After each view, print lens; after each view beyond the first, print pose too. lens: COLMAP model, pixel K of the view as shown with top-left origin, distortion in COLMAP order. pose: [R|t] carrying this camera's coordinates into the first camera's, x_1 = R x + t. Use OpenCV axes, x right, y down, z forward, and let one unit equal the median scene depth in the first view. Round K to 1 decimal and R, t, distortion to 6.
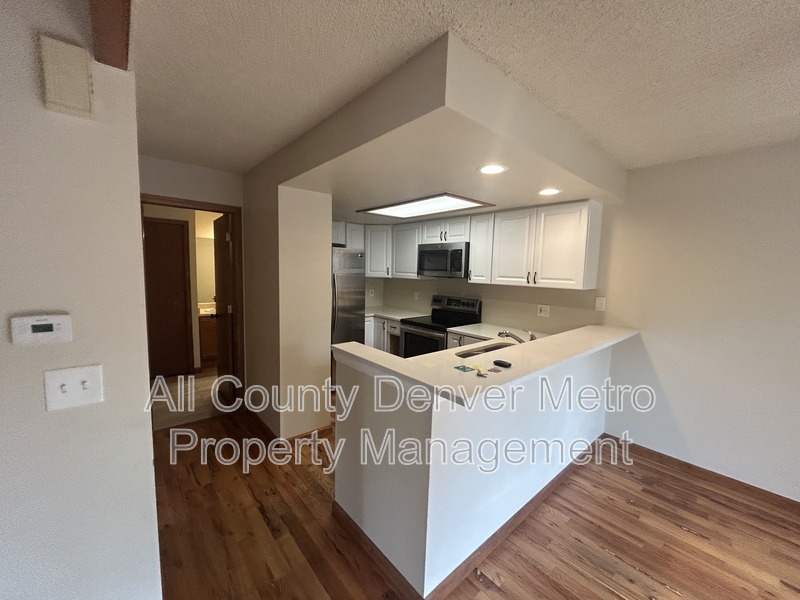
lens RADIAL K [[323.8, 0, 394.9], [0, 323.8, 297.2], [0, 0, 1]] dist [0.000339, 0.000047]
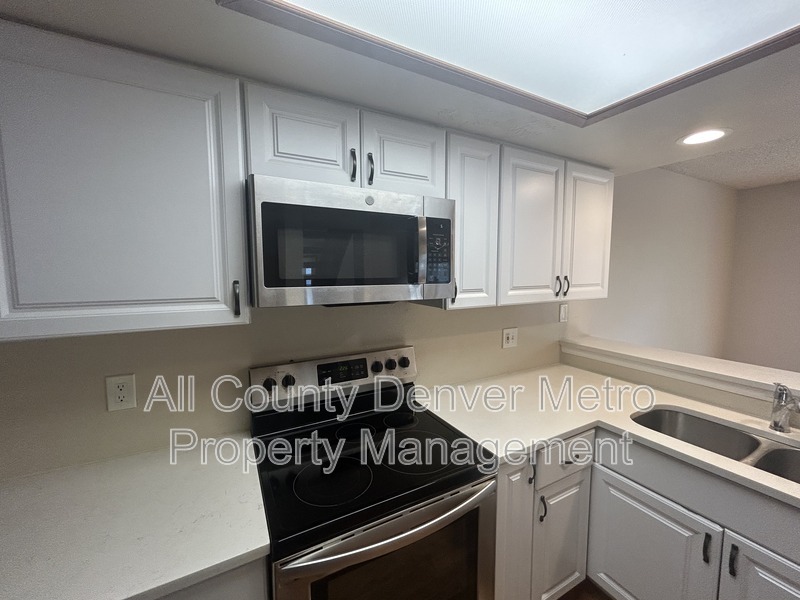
lens RADIAL K [[323.8, 0, 402.2], [0, 323.8, 299.7], [0, 0, 1]] dist [0.000339, 0.000047]
pose [[0.204993, -0.113152, 0.972201, -0.155917], [0.097340, 0.990727, 0.094784, -0.099013], [-0.973911, 0.075204, 0.214107, 0.974819]]
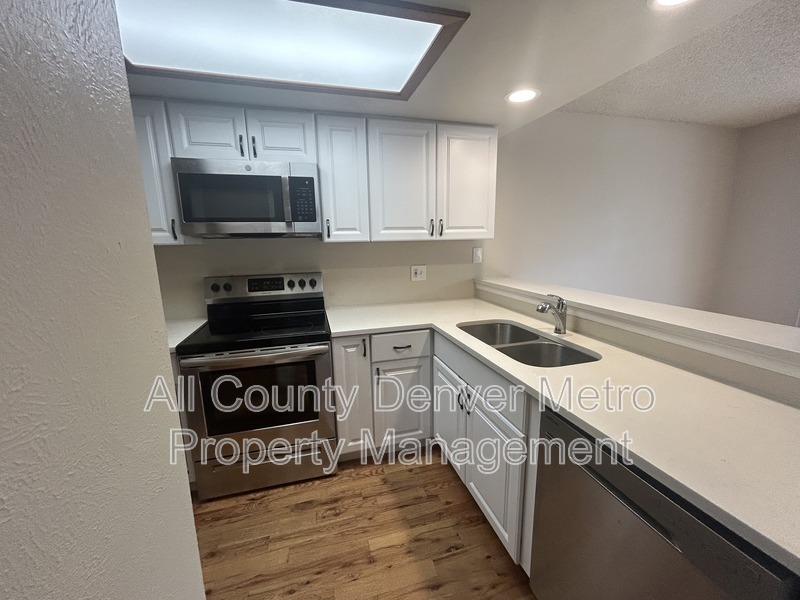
lens RADIAL K [[323.8, 0, 403.1], [0, 323.8, 298.7], [0, 0, 1]] dist [0.000339, 0.000047]
pose [[0.414086, -0.195900, 0.888907, -0.231100], [0.110562, 0.980160, 0.164506, -0.026834], [-0.903498, 0.030160, 0.427530, 0.648460]]
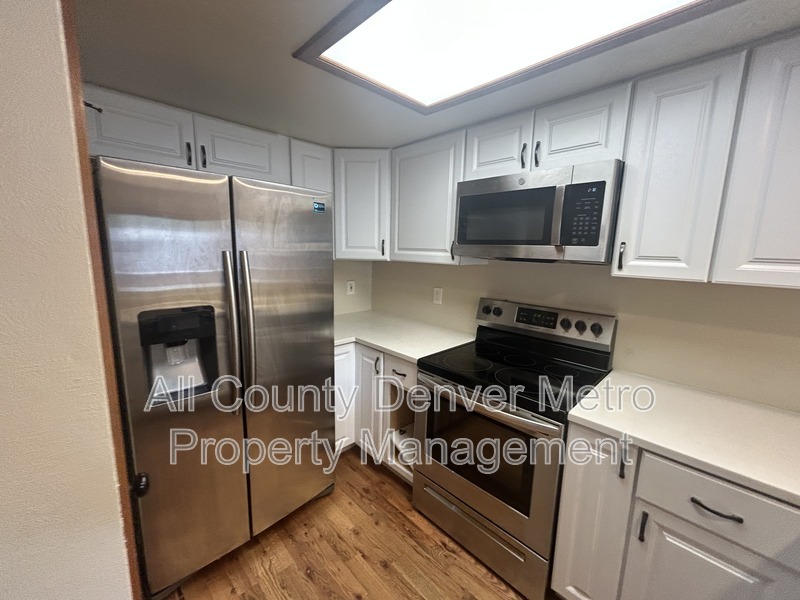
lens RADIAL K [[323.8, 0, 395.3], [0, 323.8, 298.4], [0, 0, 1]] dist [0.000339, 0.000047]
pose [[0.998398, -0.009564, 0.055758, -0.039097], [0.005802, 0.997719, 0.067251, -0.046152], [-0.056274, -0.066820, 0.996177, 0.651128]]
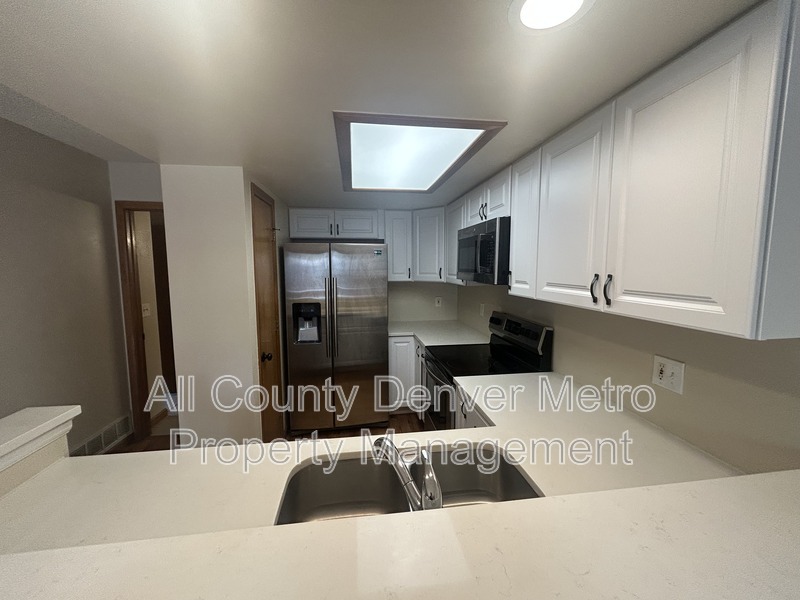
lens RADIAL K [[323.8, 0, 397.2], [0, 323.8, 297.6], [0, 0, 1]] dist [0.000339, 0.000047]
pose [[0.840013, 0.028497, -0.541818, 0.361631], [-0.028578, 0.999557, 0.008265, -0.039071], [0.541813, 0.008541, 0.840455, 0.464264]]
